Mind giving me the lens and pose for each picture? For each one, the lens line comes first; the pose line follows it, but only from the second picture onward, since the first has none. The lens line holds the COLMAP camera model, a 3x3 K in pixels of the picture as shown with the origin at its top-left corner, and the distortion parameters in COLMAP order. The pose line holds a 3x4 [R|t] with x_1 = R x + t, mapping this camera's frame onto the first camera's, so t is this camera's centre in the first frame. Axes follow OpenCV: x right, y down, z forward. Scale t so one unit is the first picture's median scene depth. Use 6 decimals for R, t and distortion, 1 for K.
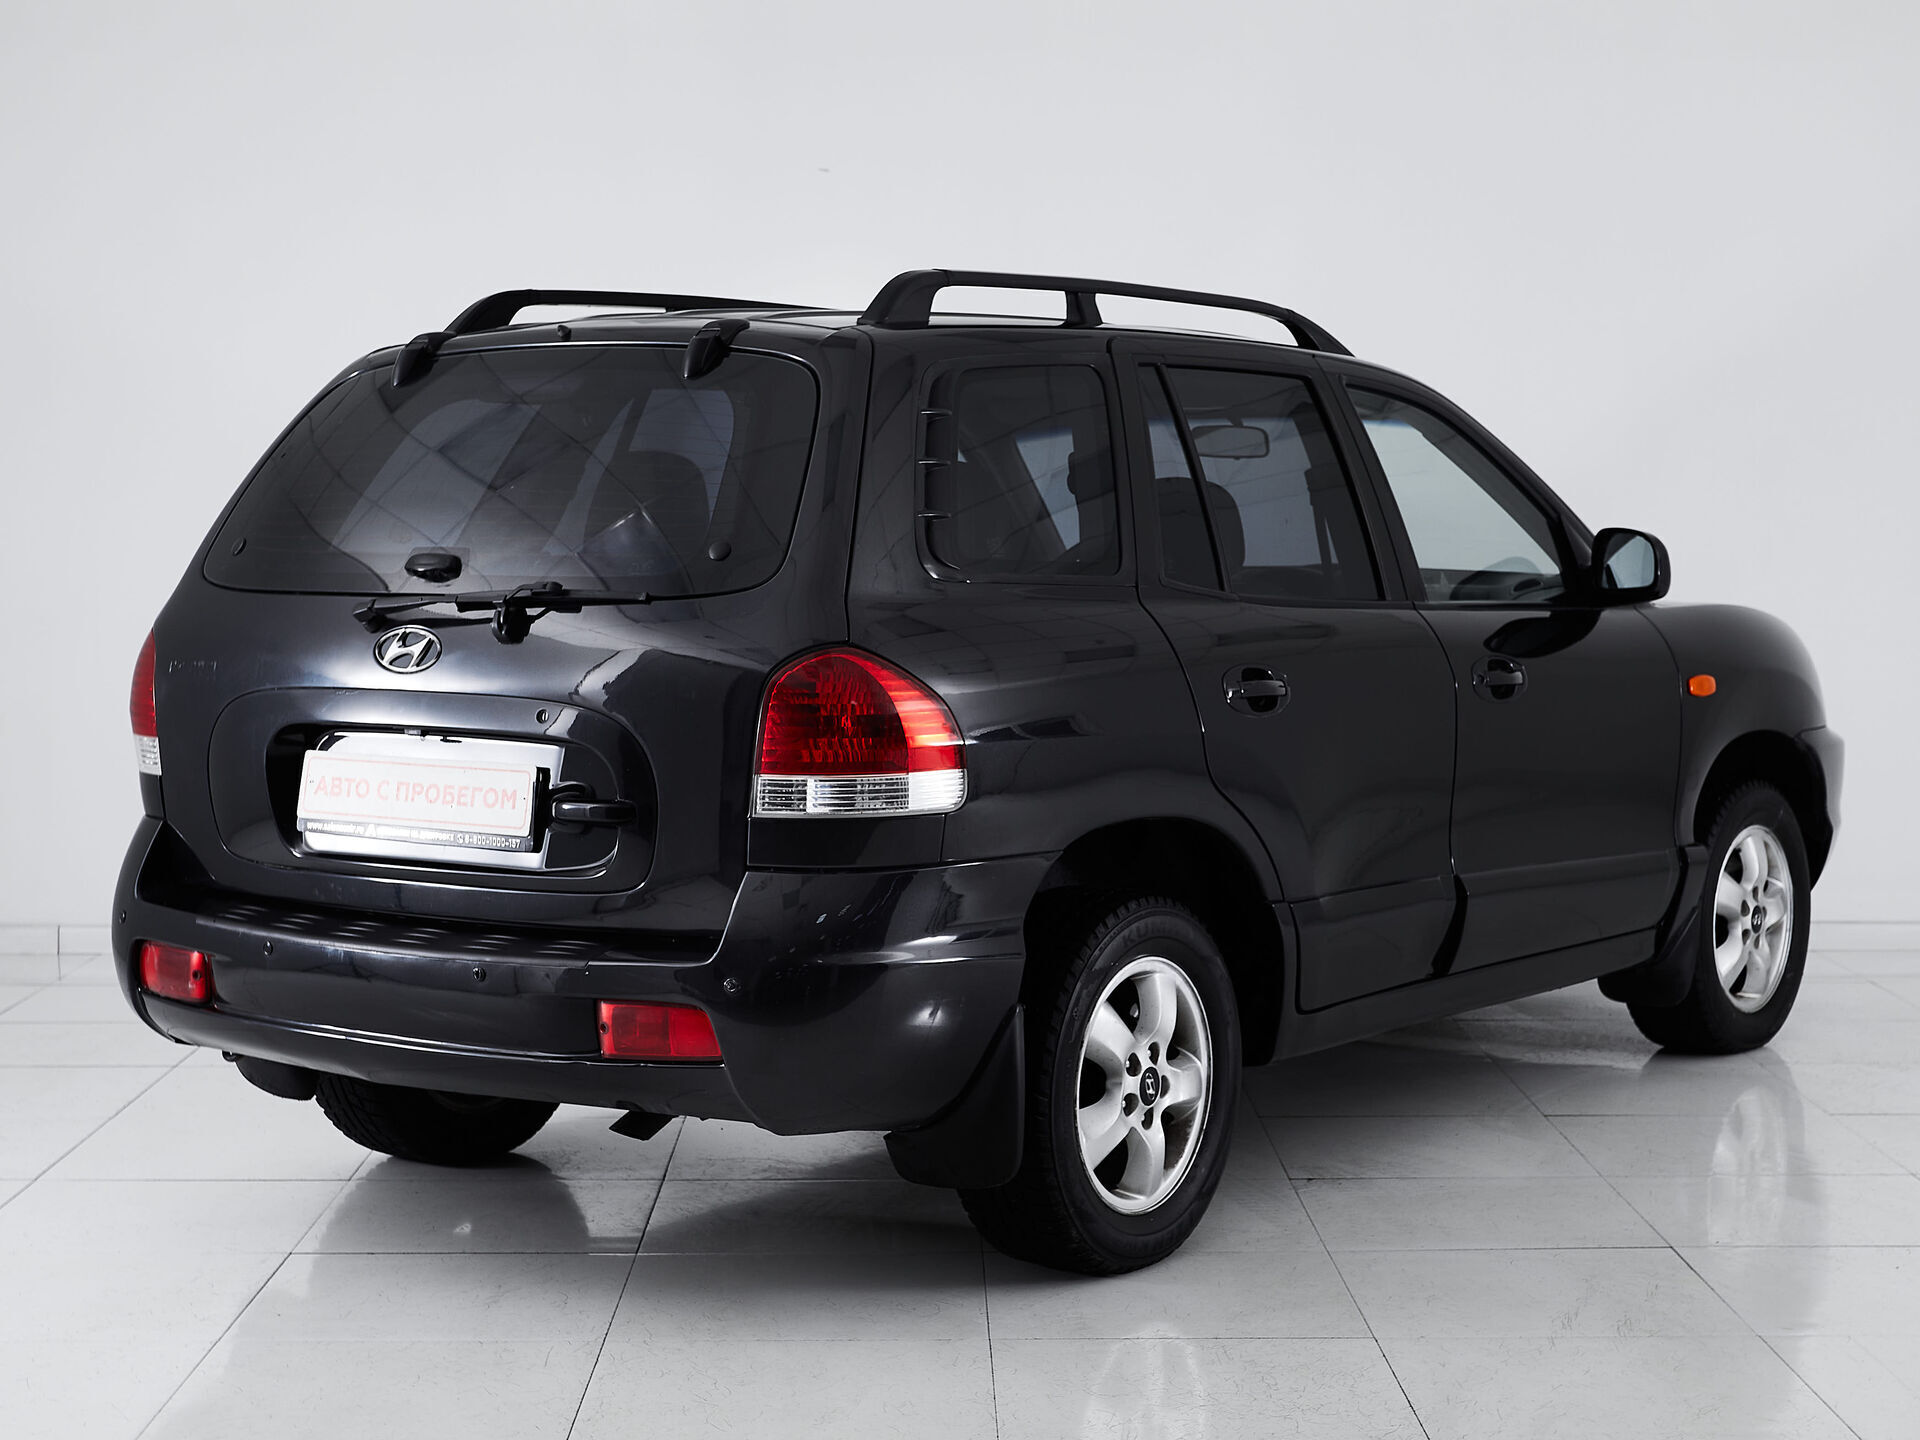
lens RADIAL K [[2142.9, 0, 960.0], [0, 2142.9, 720.0], [0, 0, 1]] dist [-0.015299, -0.011170]
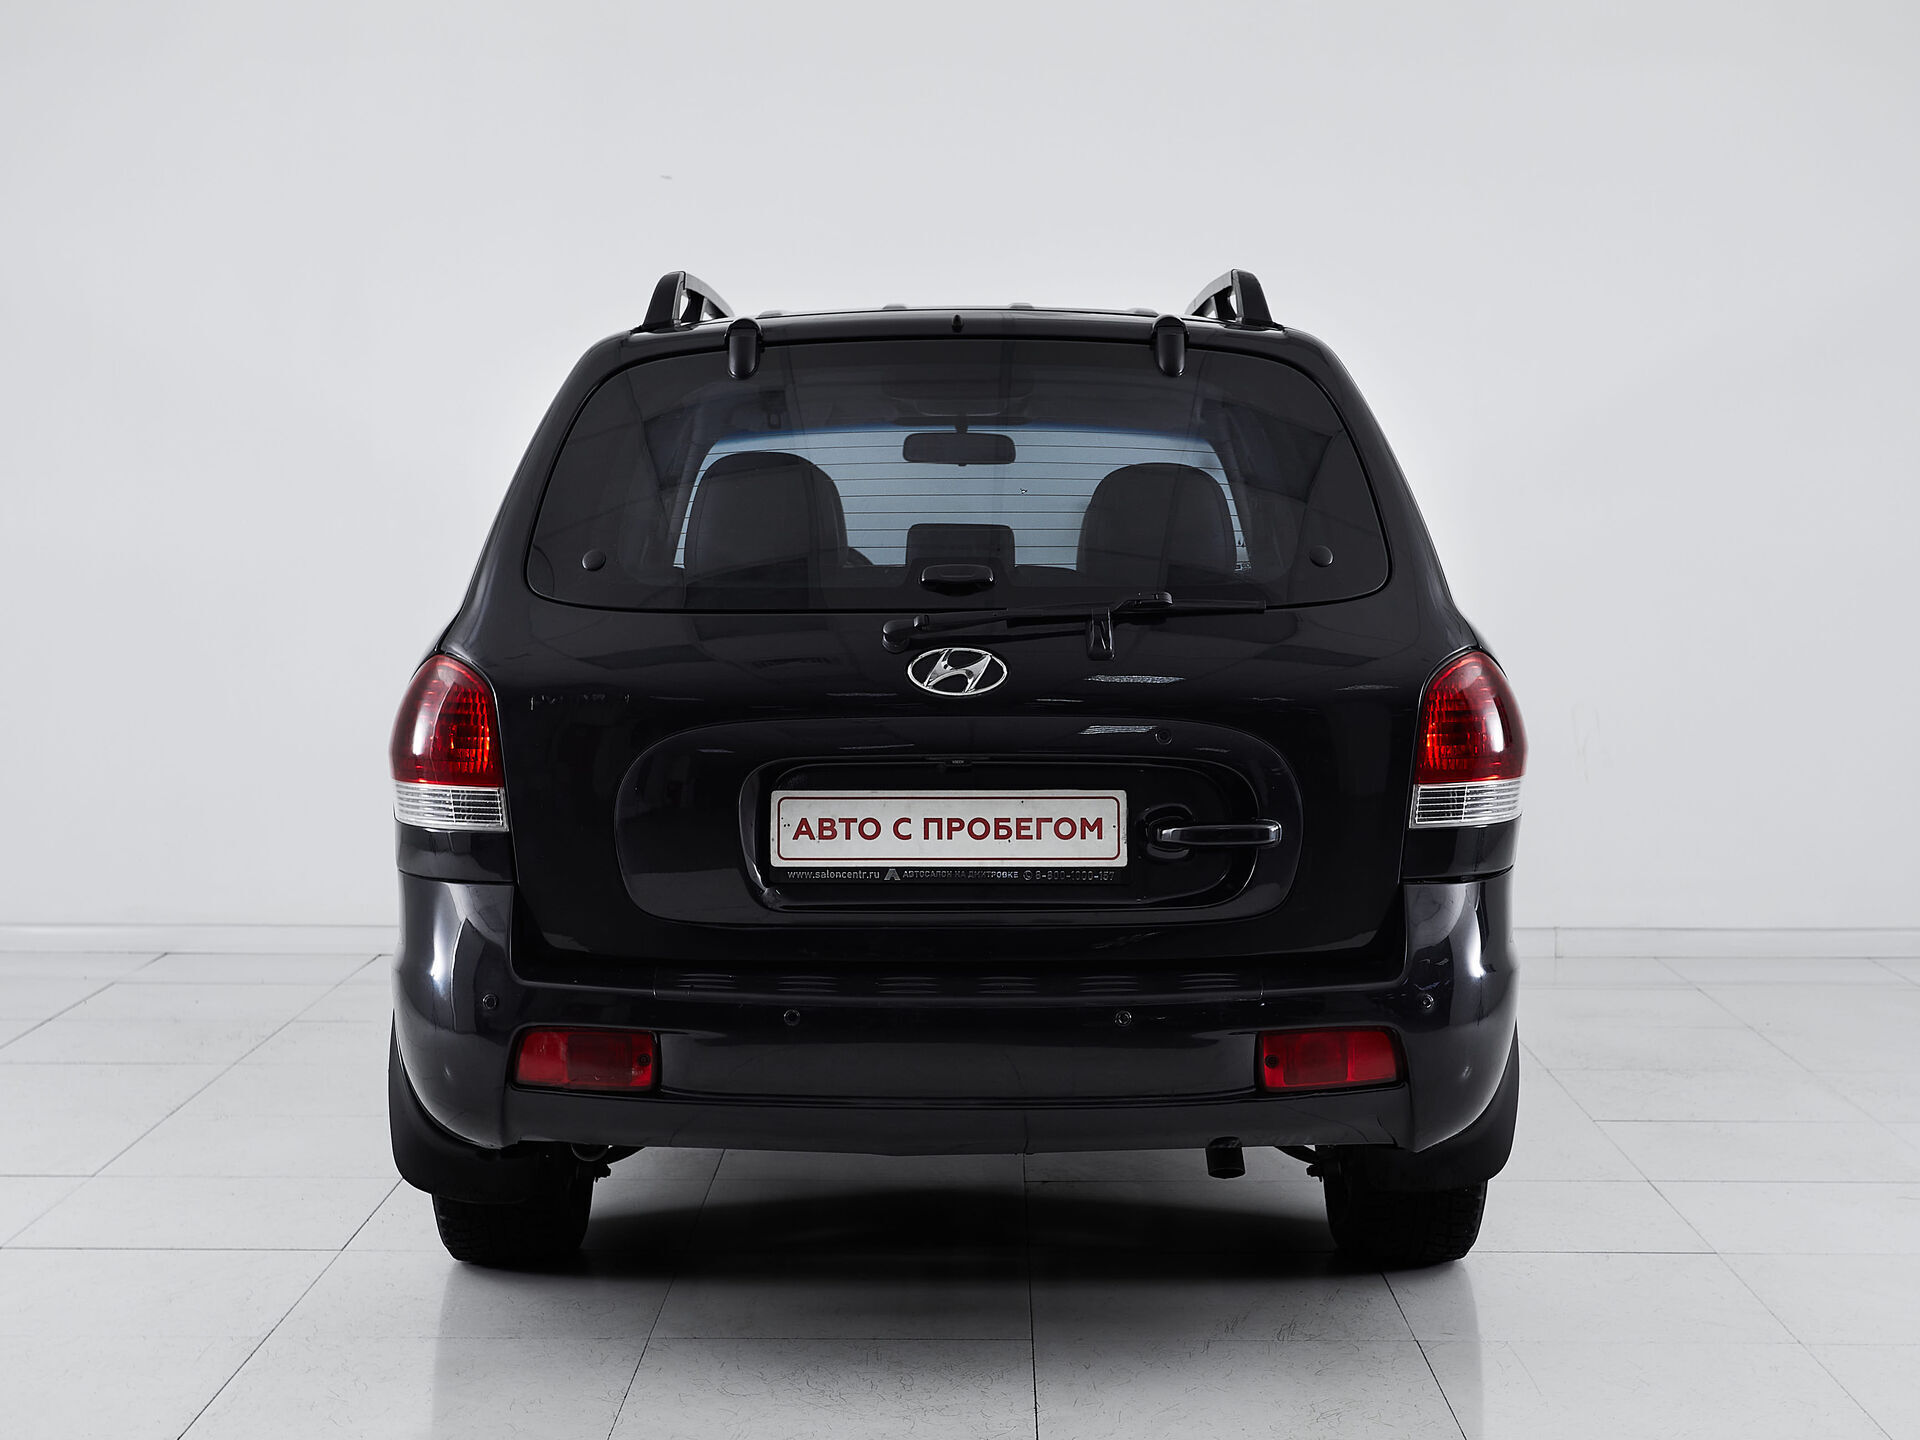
lens RADIAL K [[2142.9, 0, 960.0], [0, 2142.9, 720.0], [0, 0, 1]] dist [-0.015299, -0.011170]
pose [[0.927956, -0.036097, 0.370937, -0.595555], [0.043188, 0.999008, -0.010825, -0.002304], [-0.370178, 0.026066, 0.928595, 0.155403]]
